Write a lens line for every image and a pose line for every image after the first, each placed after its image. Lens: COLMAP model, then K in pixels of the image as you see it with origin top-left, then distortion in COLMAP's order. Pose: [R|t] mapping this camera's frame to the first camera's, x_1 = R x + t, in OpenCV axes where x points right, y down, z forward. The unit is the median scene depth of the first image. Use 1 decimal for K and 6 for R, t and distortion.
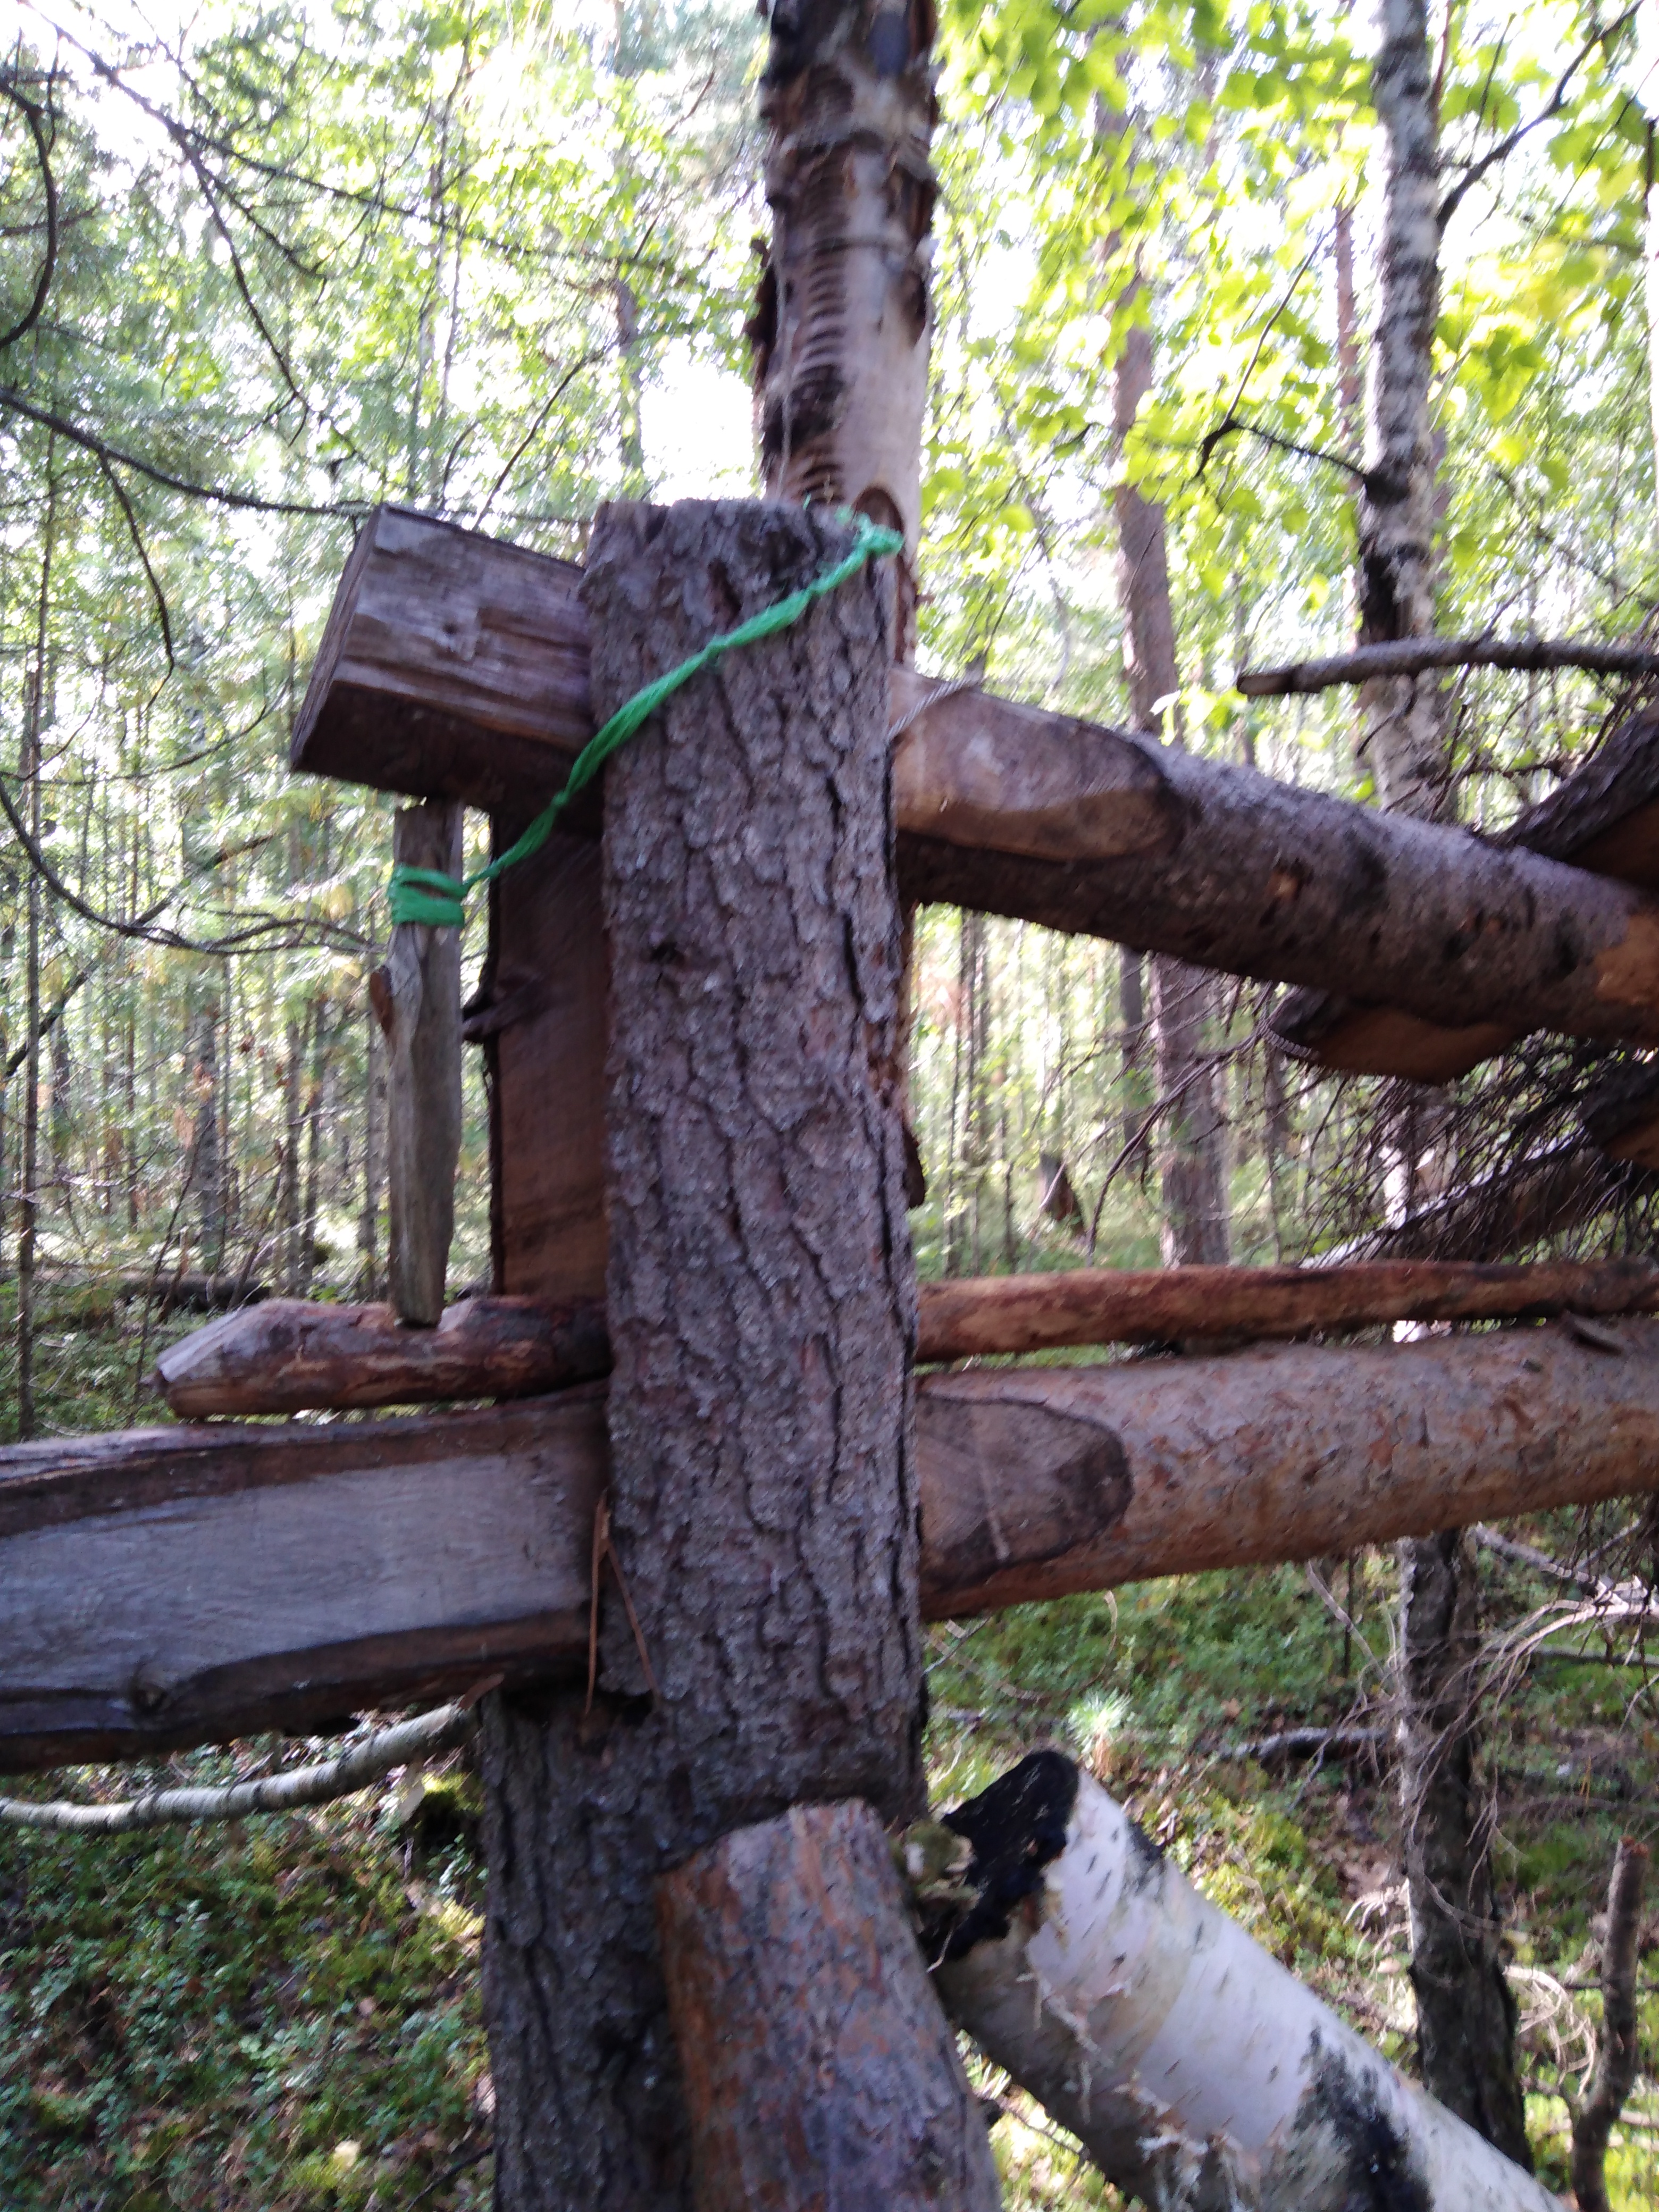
lens RADIAL K [[1594.3, 0, 794.3], [0, 1594.3, 1121.8], [0, 0, 1]] dist [0.043218, -0.057121]
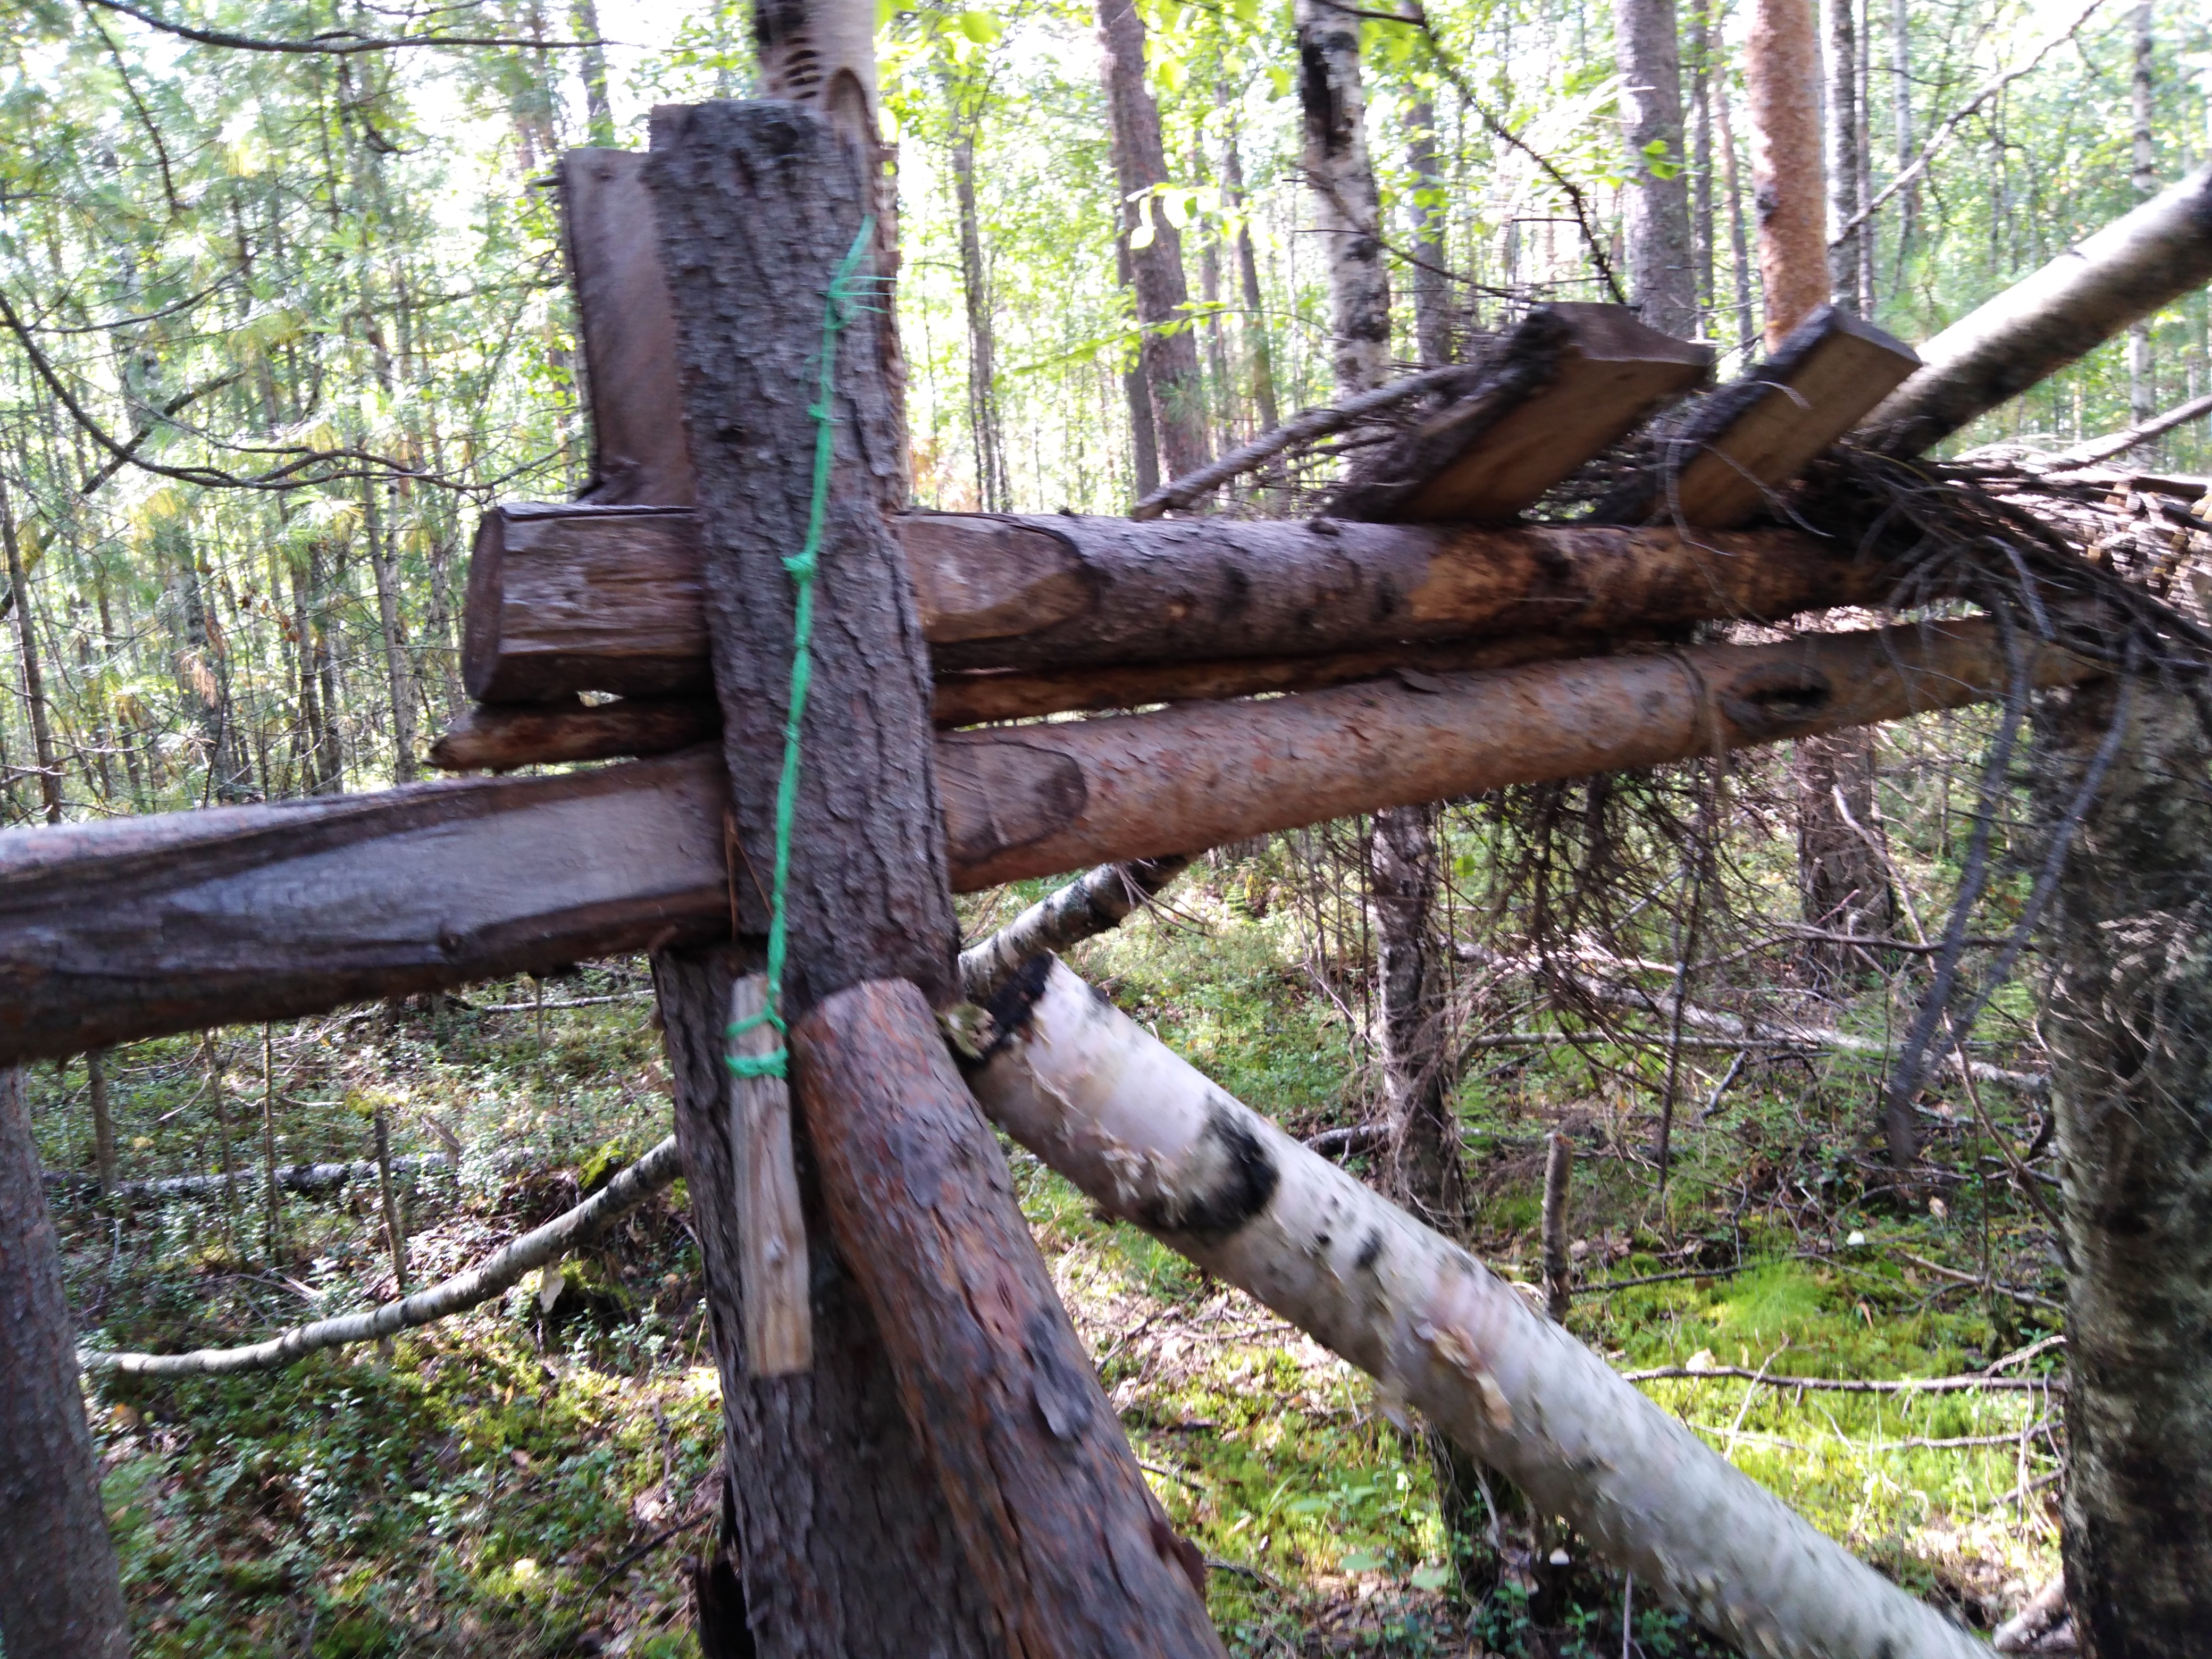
lens RADIAL K [[1694.7, 0, 1095.3], [0, 1694.7, 899.6], [0, 0, 1]] dist [0.043250, -0.078268]
pose [[0.984426, -0.103602, 0.142026, -0.015036], [0.082037, 0.985264, 0.150084, 0.098048], [-0.155482, -0.136096, 0.978419, -0.579324]]
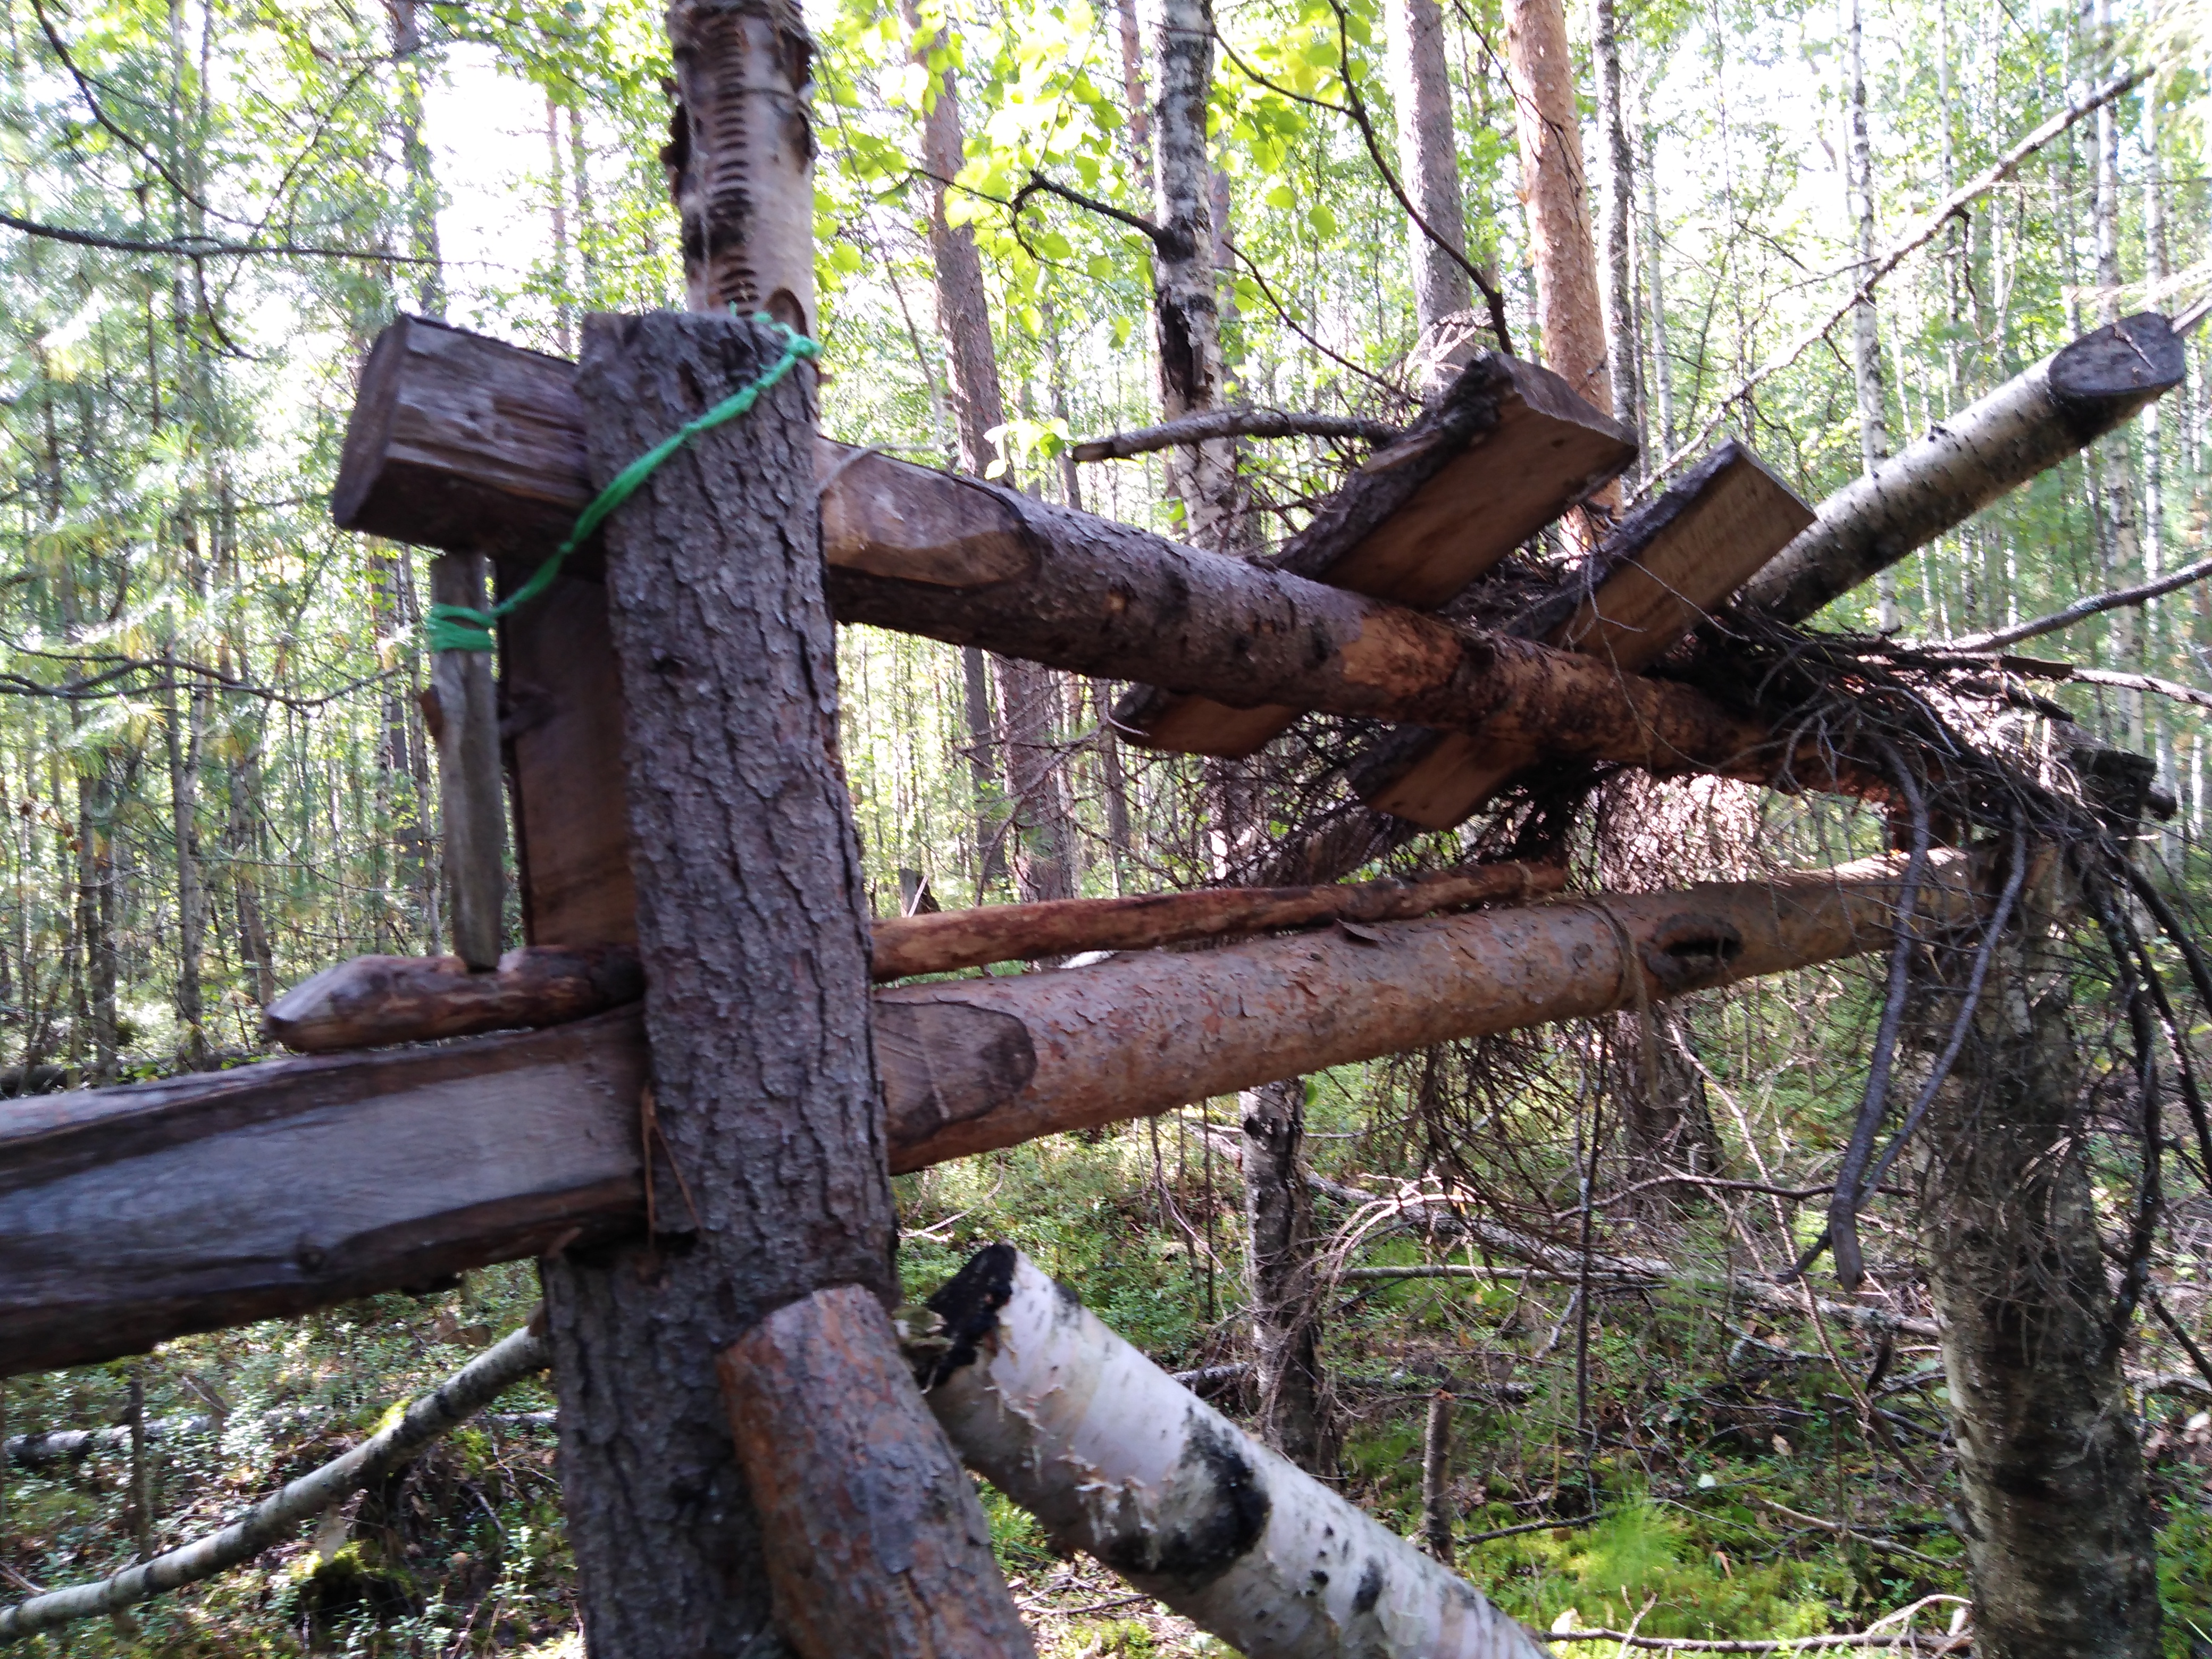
lens RADIAL K [[1672.3, 0, 1059.0], [0, 1672.3, 871.9], [0, 0, 1]] dist [0.020874, -0.004607]
pose [[0.964954, -0.067414, 0.253613, -0.119594], [0.064930, 0.997725, 0.018162, 0.053024], [-0.254260, -0.001059, 0.967135, -0.367909]]
